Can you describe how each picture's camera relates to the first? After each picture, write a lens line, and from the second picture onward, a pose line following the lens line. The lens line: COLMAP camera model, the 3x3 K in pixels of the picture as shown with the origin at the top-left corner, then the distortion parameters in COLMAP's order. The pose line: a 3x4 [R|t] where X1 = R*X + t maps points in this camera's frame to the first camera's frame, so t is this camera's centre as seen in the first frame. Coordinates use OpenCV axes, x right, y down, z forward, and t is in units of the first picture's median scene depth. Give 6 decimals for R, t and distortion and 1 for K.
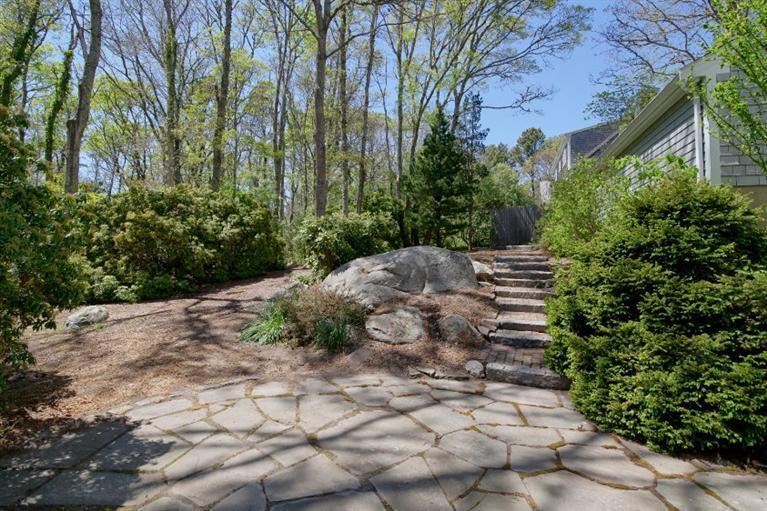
lens RADIAL K [[367.2, 0, 390.6], [0, 367.2, 238.8], [0, 0, 1]] dist [-0.025798, 0.000477]
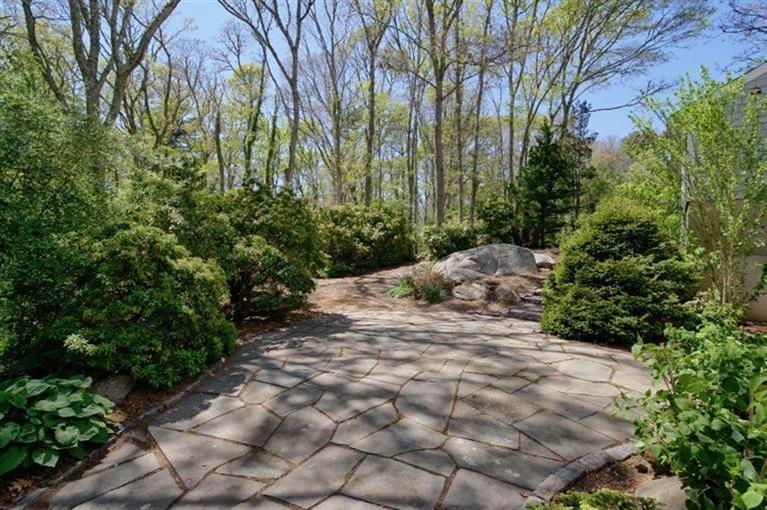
lens RADIAL K [[367.2, 0, 382.2], [0, 367.2, 251.7], [0, 0, 1]] dist [-0.025798, 0.000477]
pose [[0.921247, 0.000056, -0.388979, 0.160689], [0.017522, 0.998979, 0.041640, -0.012611], [0.388584, -0.045176, 0.920305, -0.379447]]
